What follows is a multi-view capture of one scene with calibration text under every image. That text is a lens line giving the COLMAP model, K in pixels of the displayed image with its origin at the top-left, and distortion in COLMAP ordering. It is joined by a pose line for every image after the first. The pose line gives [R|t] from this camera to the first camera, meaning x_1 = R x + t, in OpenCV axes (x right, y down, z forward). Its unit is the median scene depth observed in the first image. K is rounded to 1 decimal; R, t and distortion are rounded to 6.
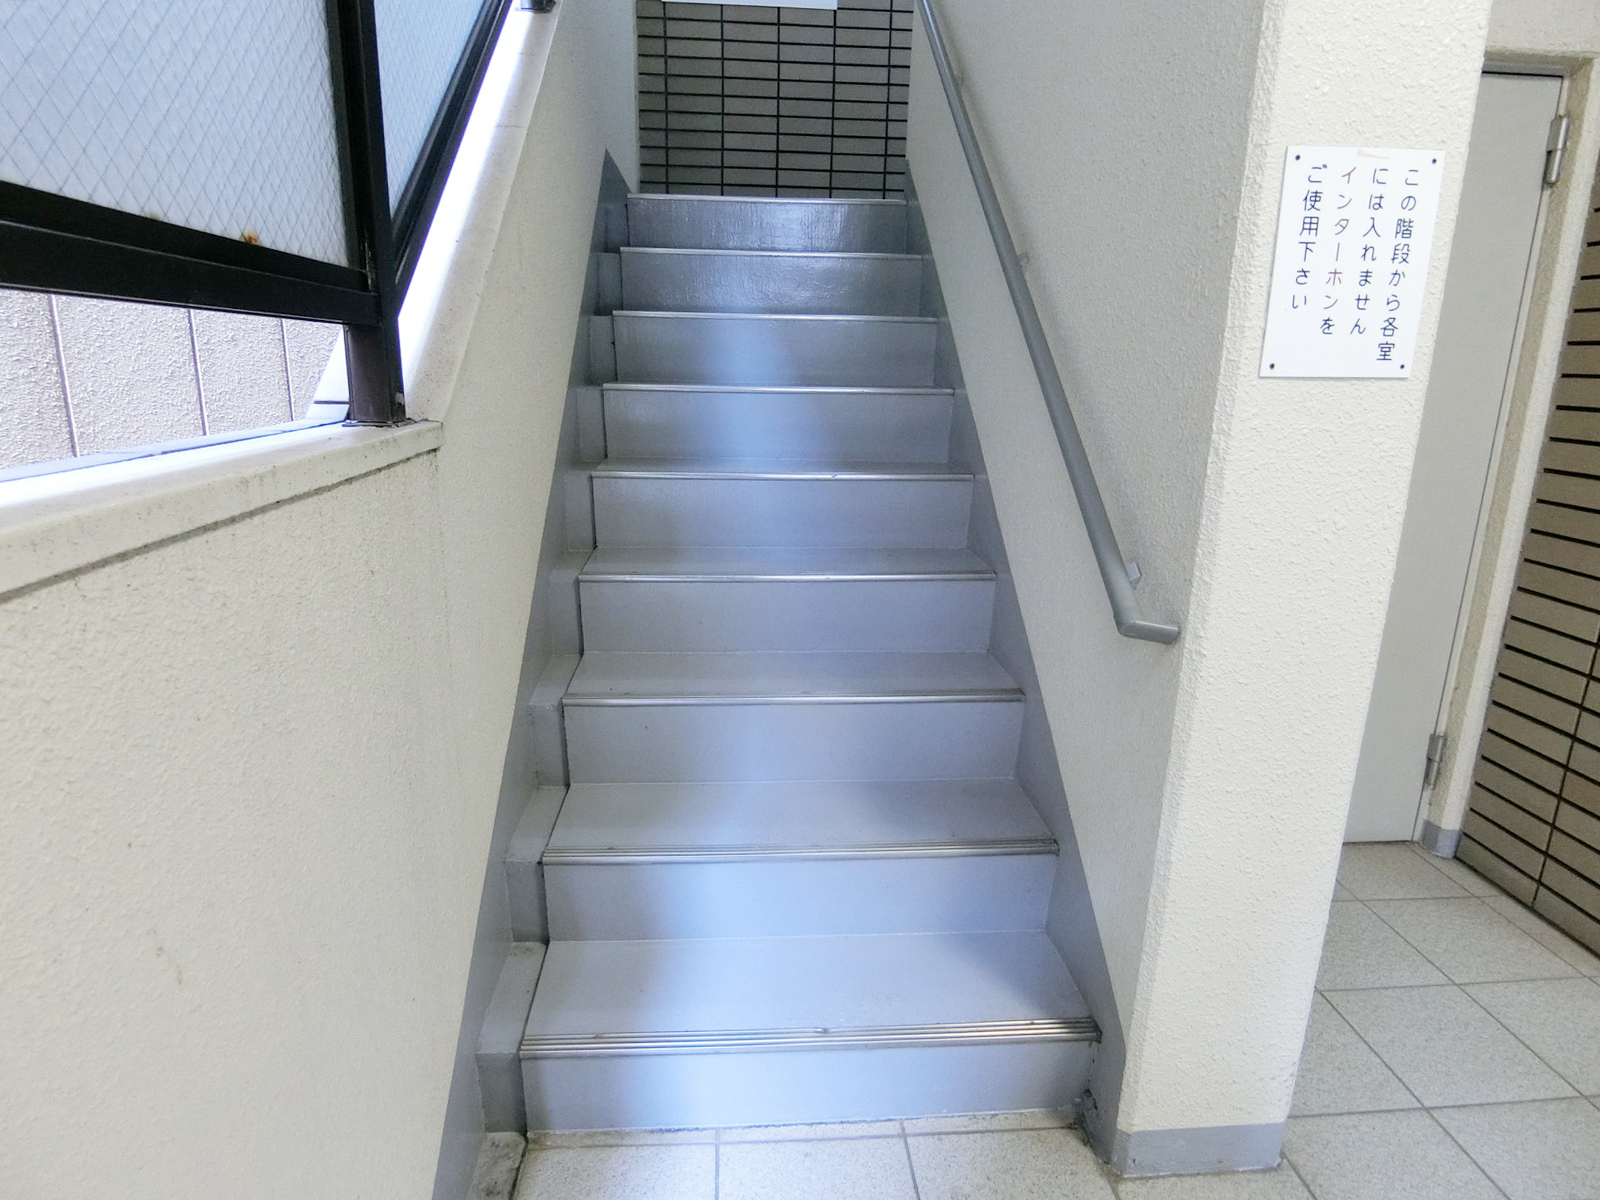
lens RADIAL K [[882.7, 0, 788.5], [0, 882.7, 593.8], [0, 0, 1]] dist [-0.019671, 0.002474]
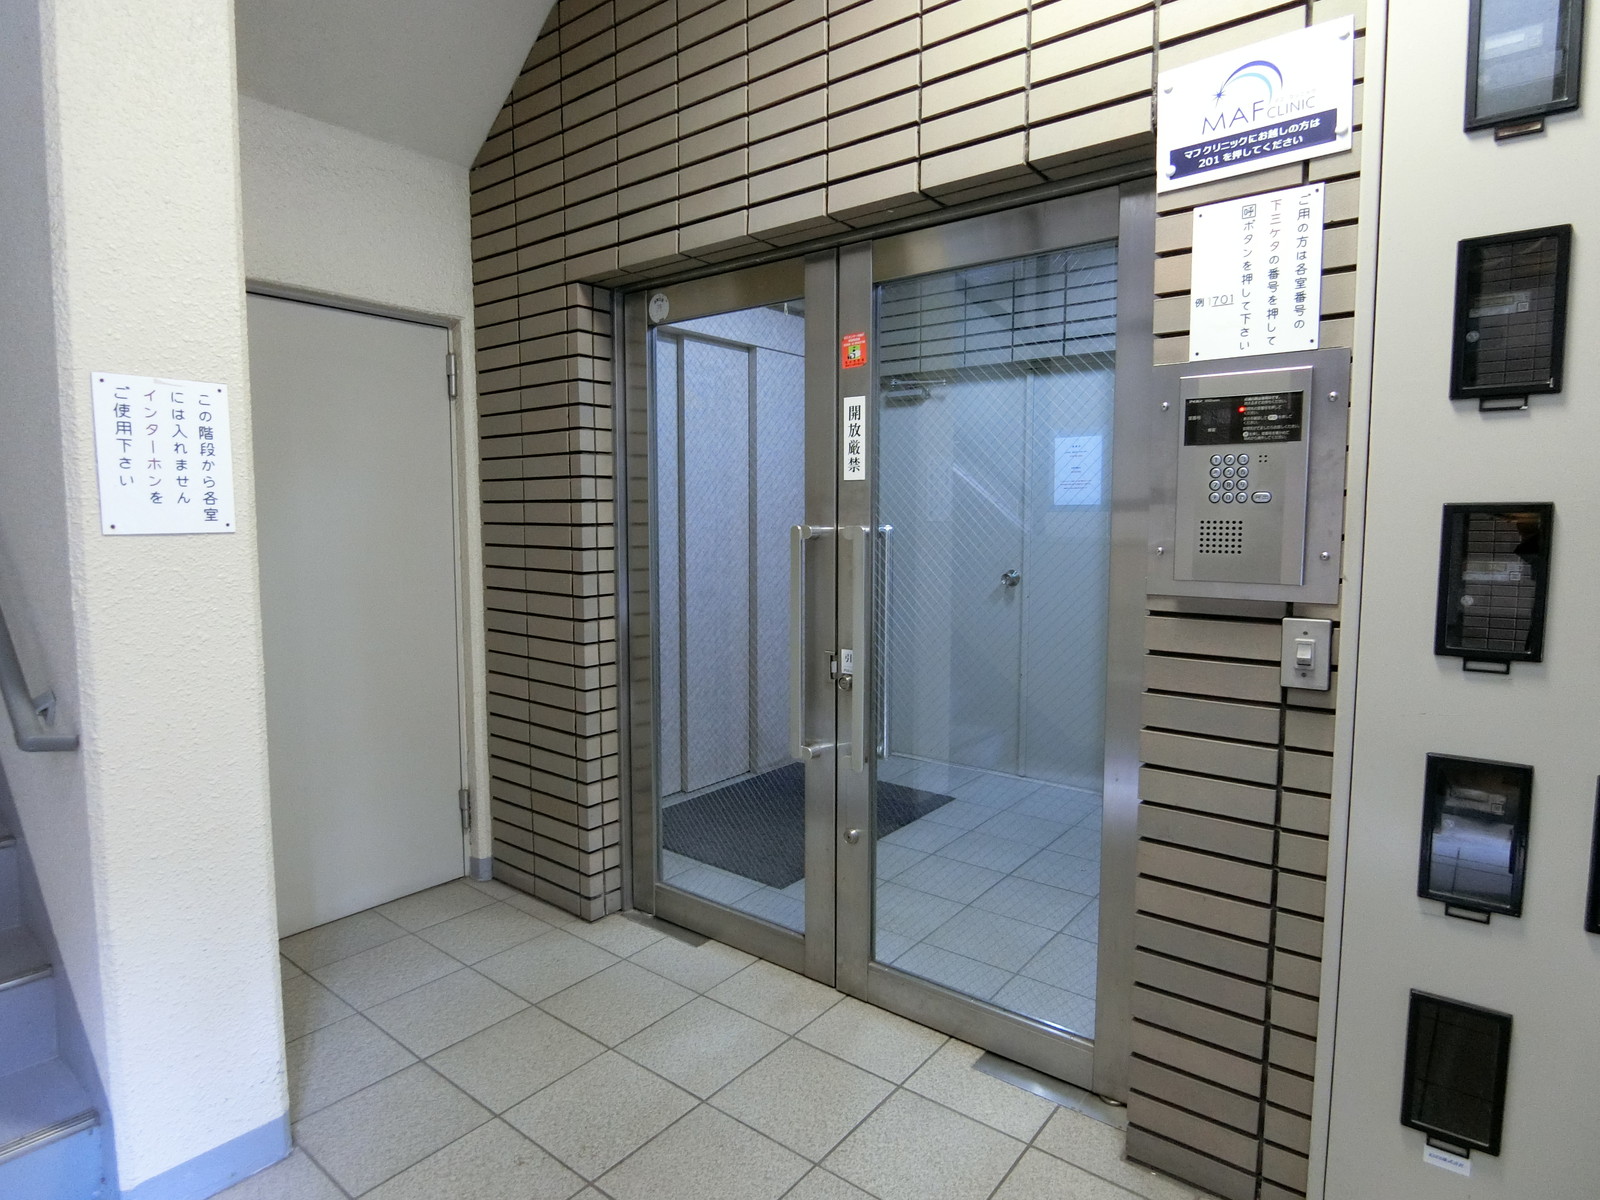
lens RADIAL K [[882.7, 0, 805.2], [0, 882.7, 605.1], [0, 0, 1]] dist [-0.019671, 0.002474]
pose [[0.674774, -0.082841, 0.733360, 0.277242], [0.191570, 0.979281, -0.065645, 0.148341], [-0.712728, 0.184785, 0.676664, -0.636796]]
